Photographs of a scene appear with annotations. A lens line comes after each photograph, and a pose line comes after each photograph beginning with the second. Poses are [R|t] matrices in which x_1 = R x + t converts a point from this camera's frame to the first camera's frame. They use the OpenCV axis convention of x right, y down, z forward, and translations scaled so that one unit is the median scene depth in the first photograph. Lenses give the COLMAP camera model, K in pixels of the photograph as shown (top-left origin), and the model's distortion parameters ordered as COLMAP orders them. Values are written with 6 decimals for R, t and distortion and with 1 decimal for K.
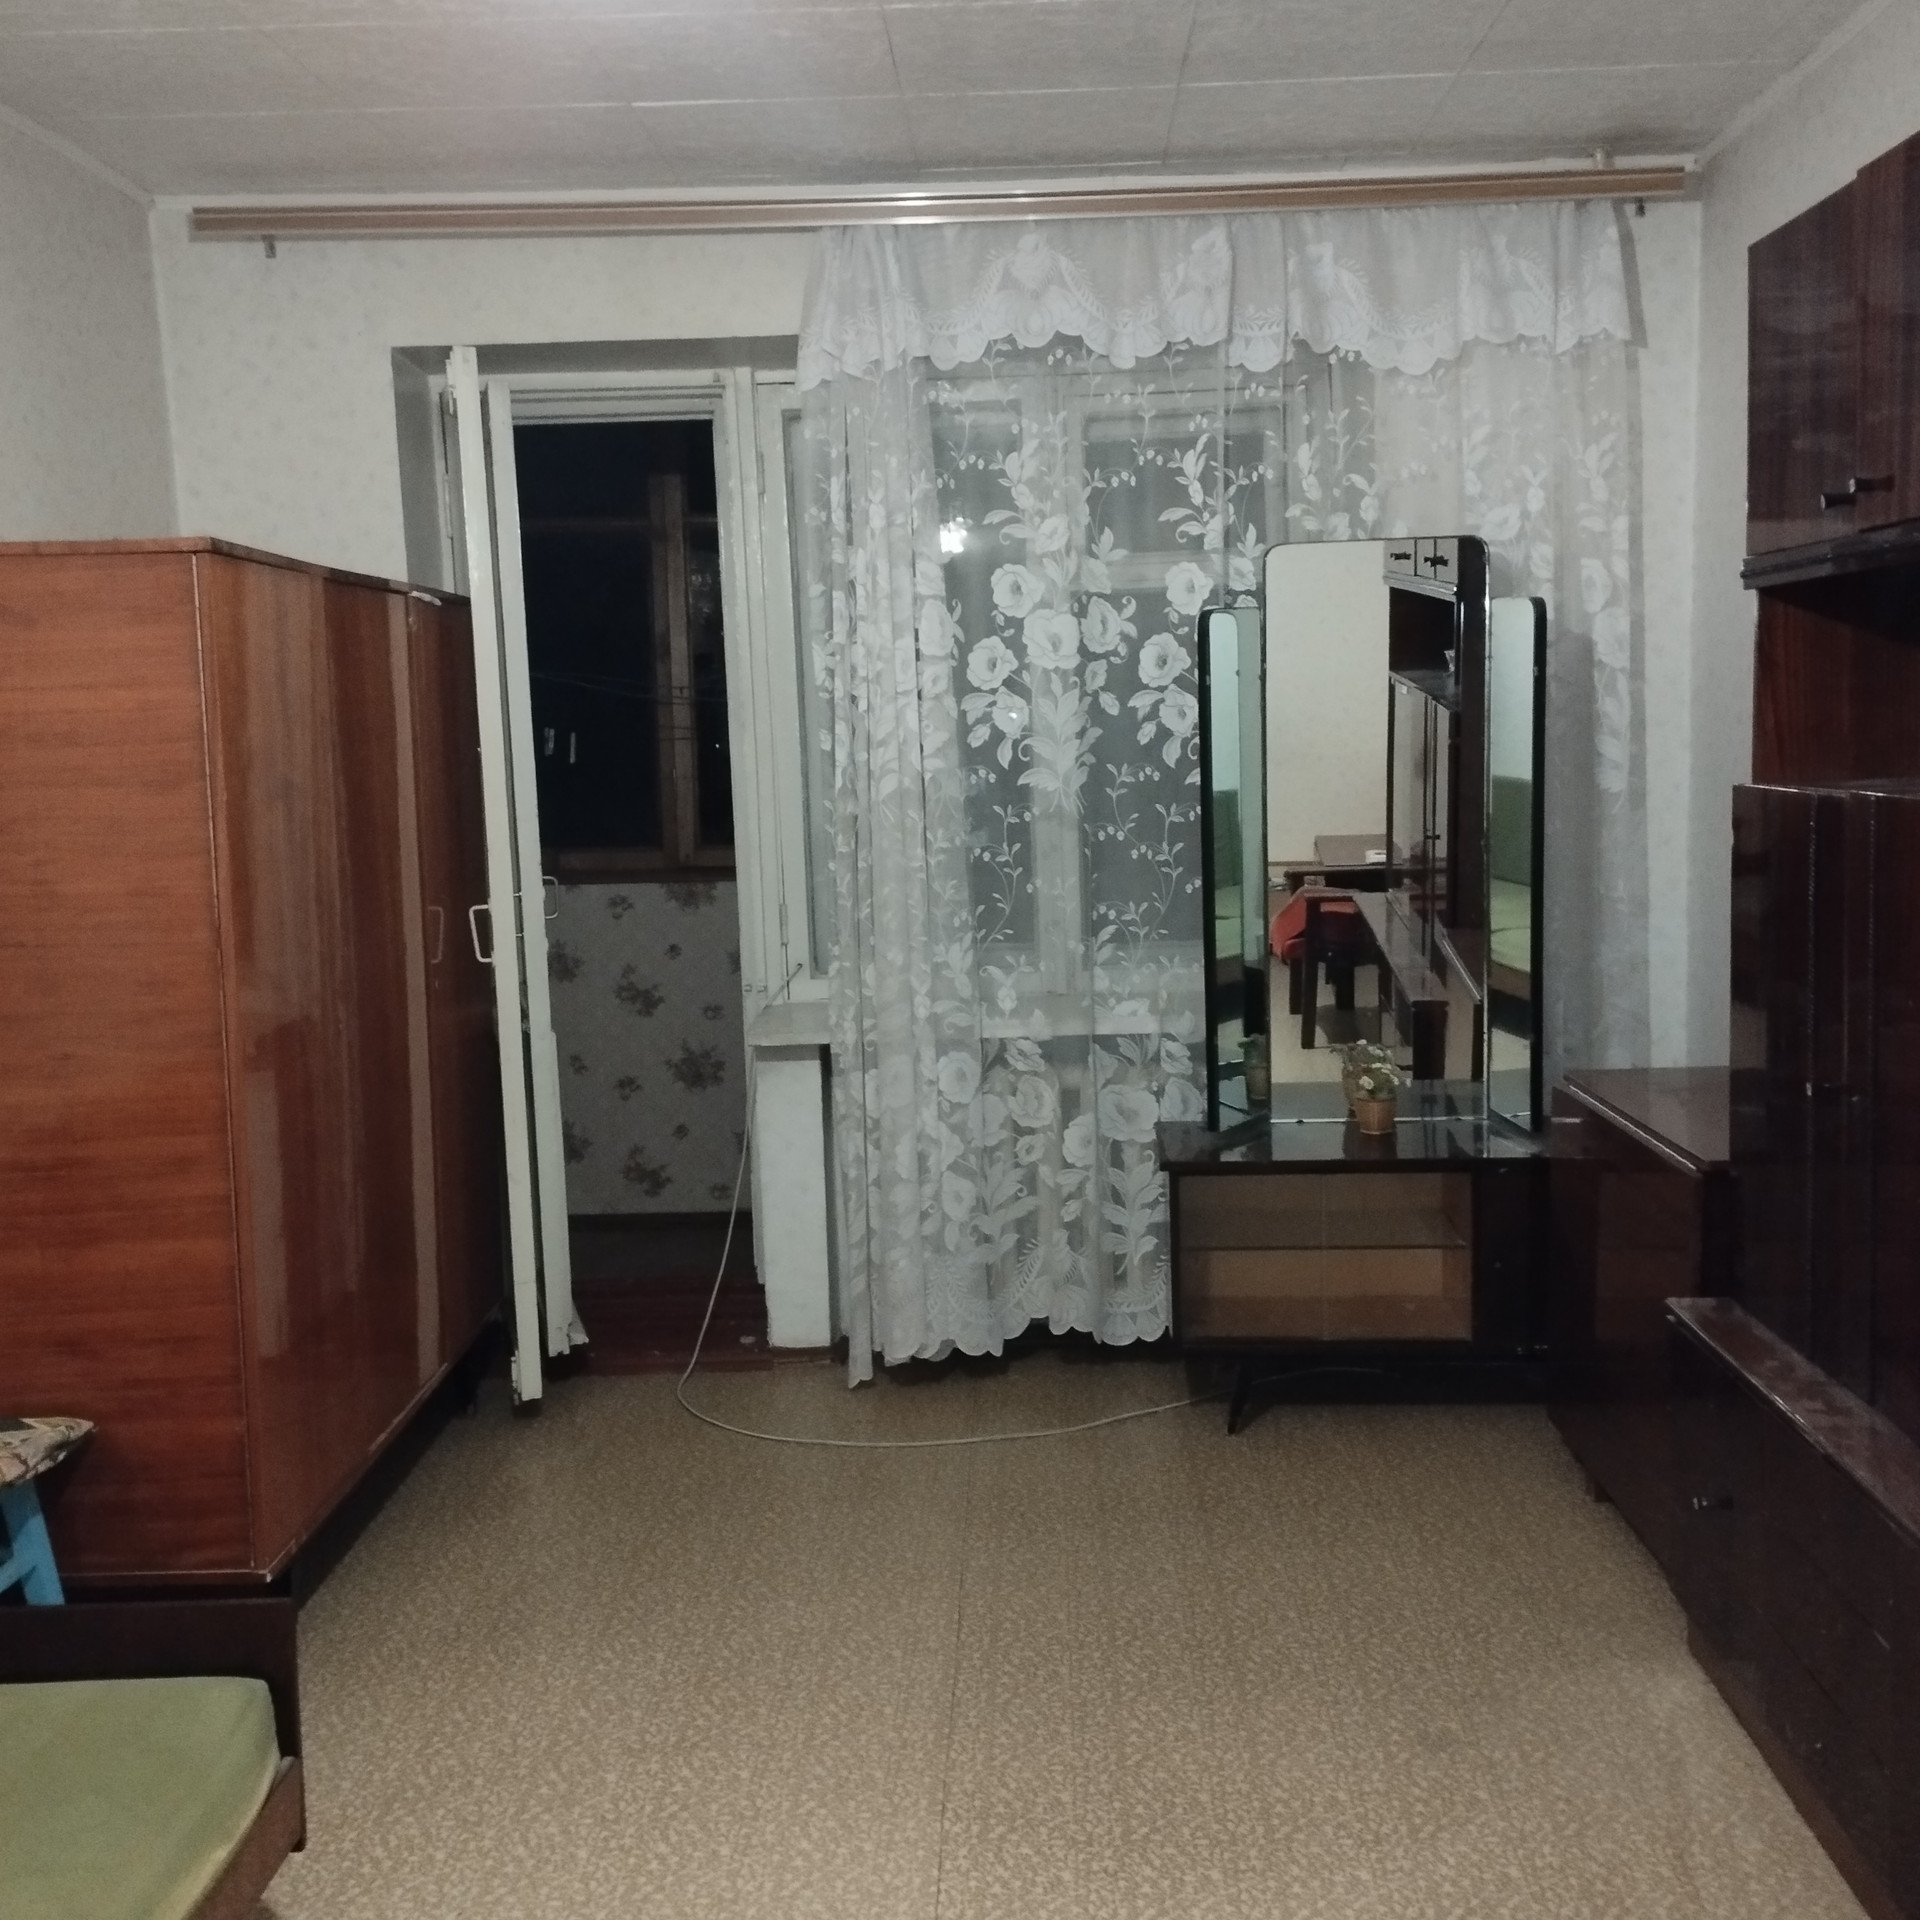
lens RADIAL K [[2110.3, 0, 960.1], [0, 2110.3, 963.7], [0, 0, 1]] dist [0.079047, 0.000000]
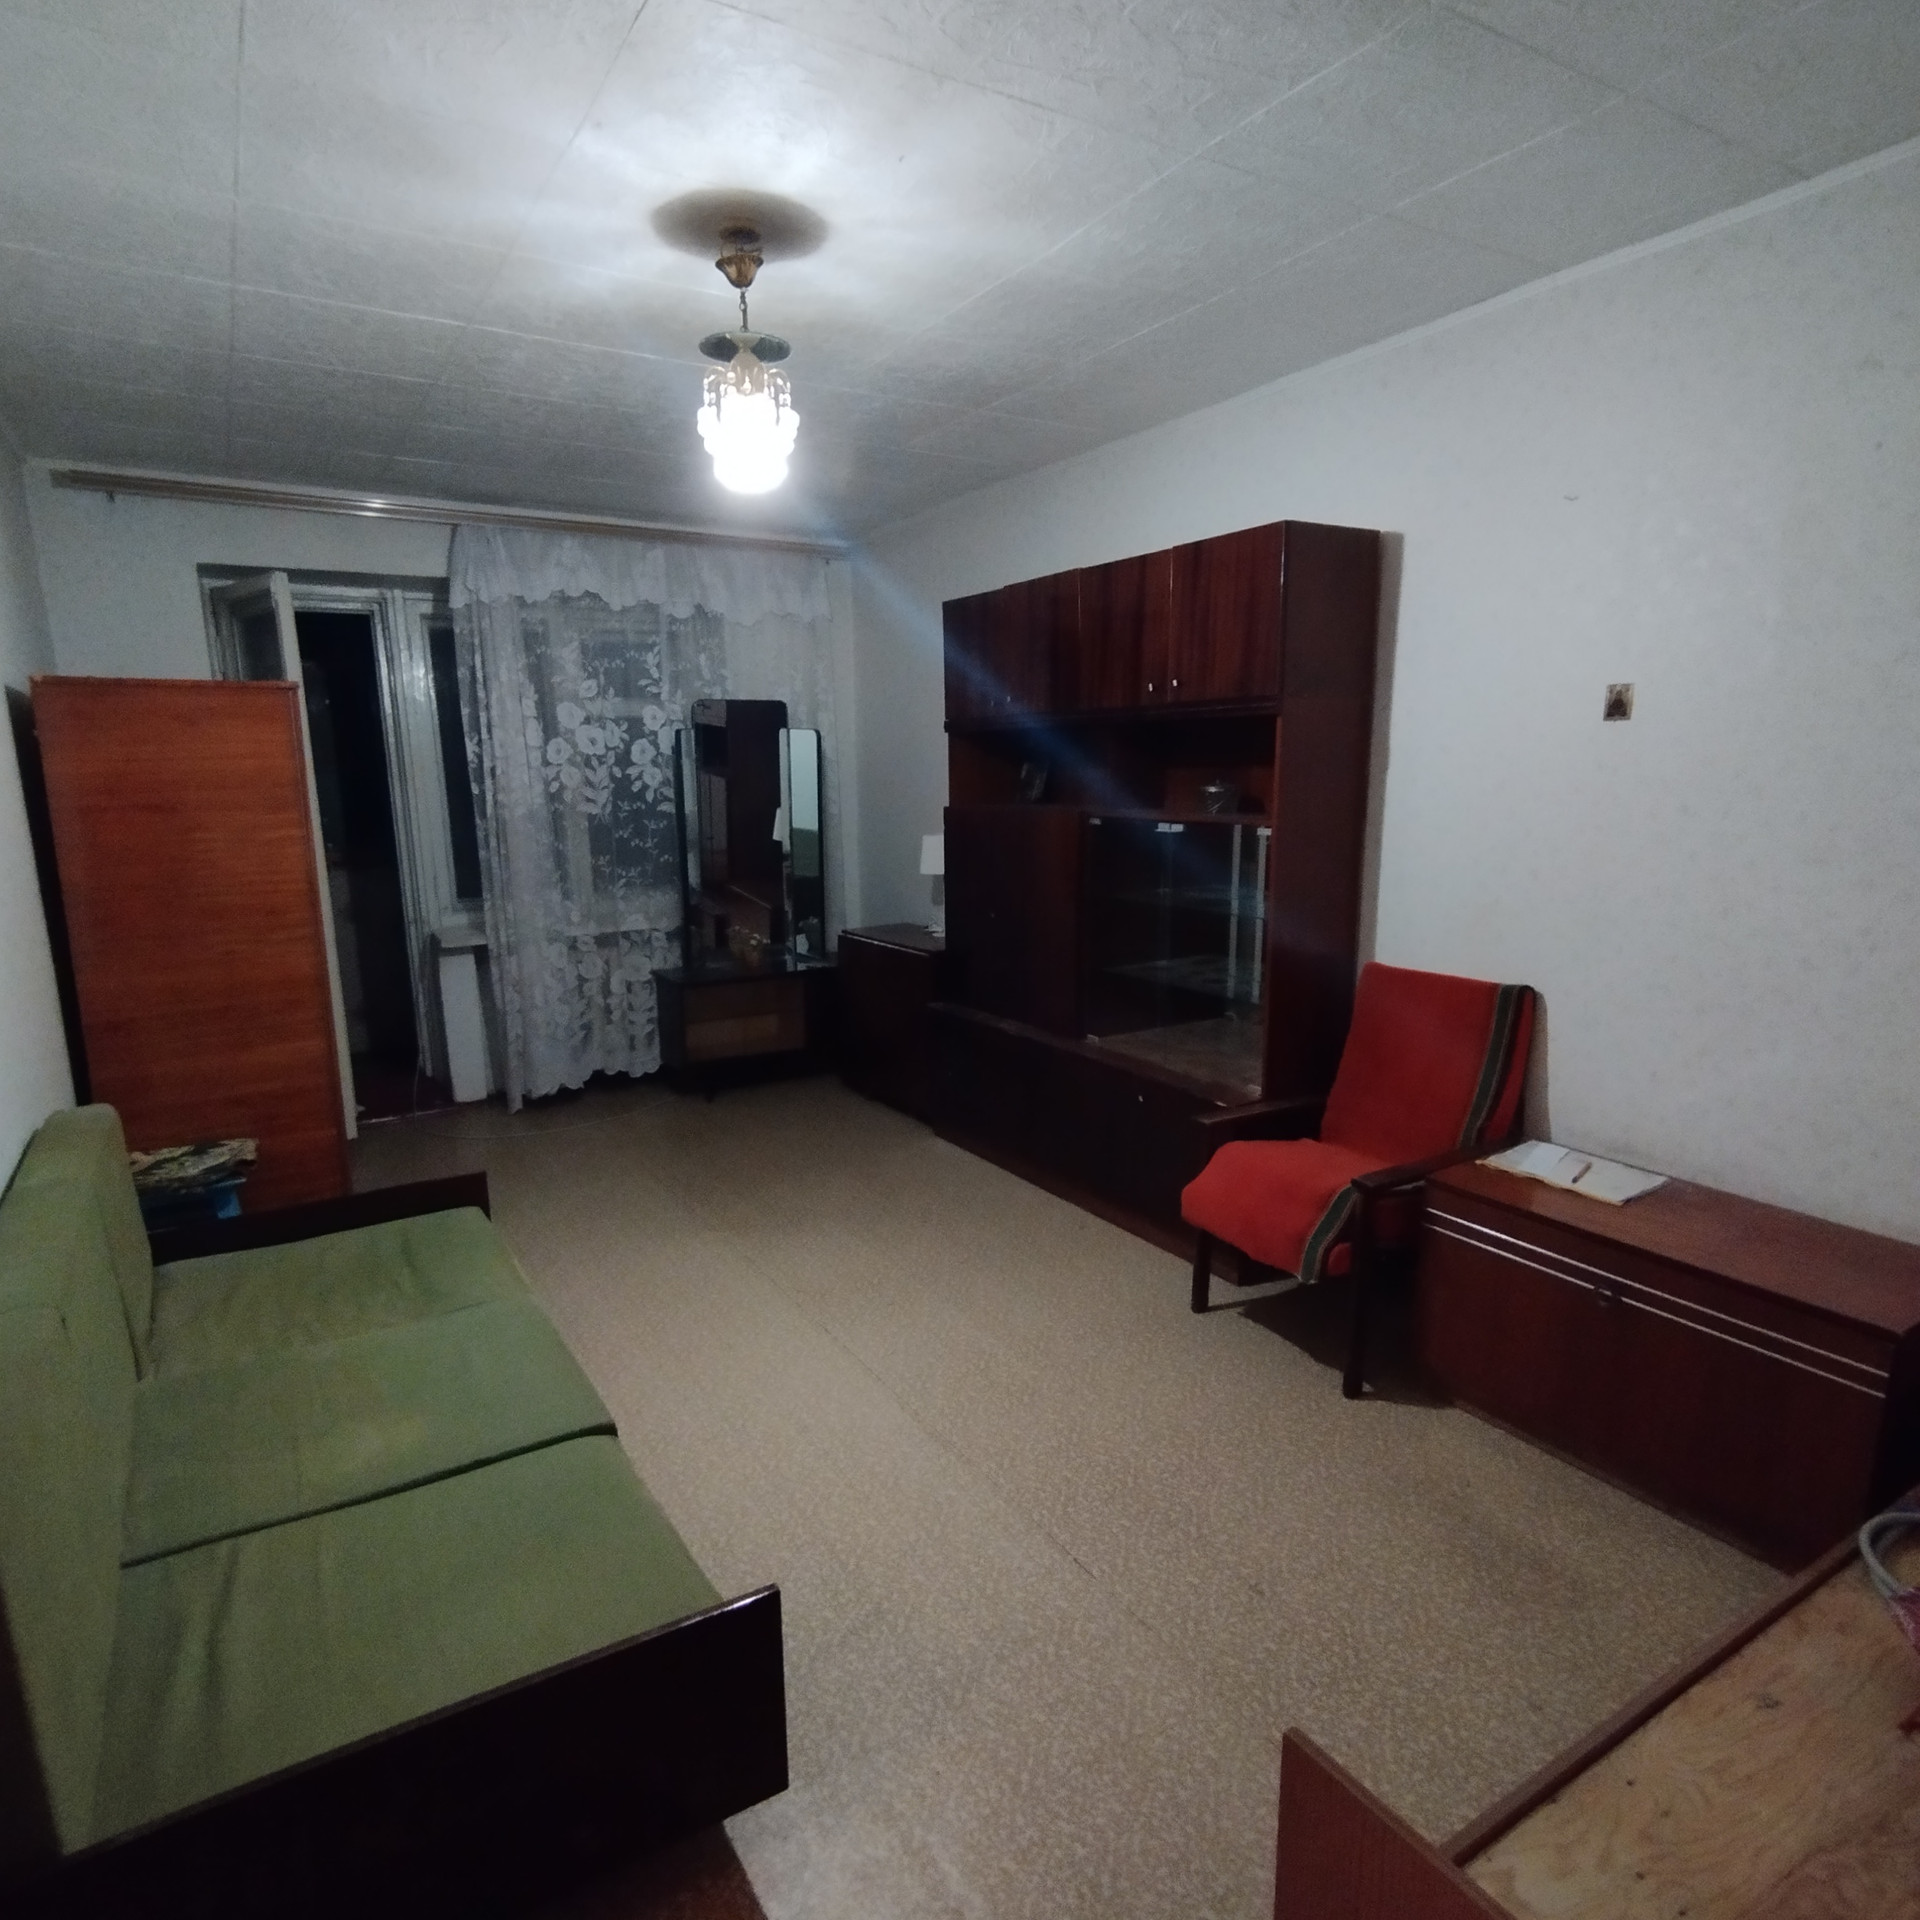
lens RADIAL K [[1166.2, 0, 949.4], [0, 1166.2, 1023.5], [0, 0, 1]] dist [-0.008342, 0.003001]
pose [[0.834895, -0.103220, 0.540644, -0.304975], [0.056350, 0.993126, 0.102590, 0.024776], [-0.547517, -0.055186, 0.834973, -0.158103]]
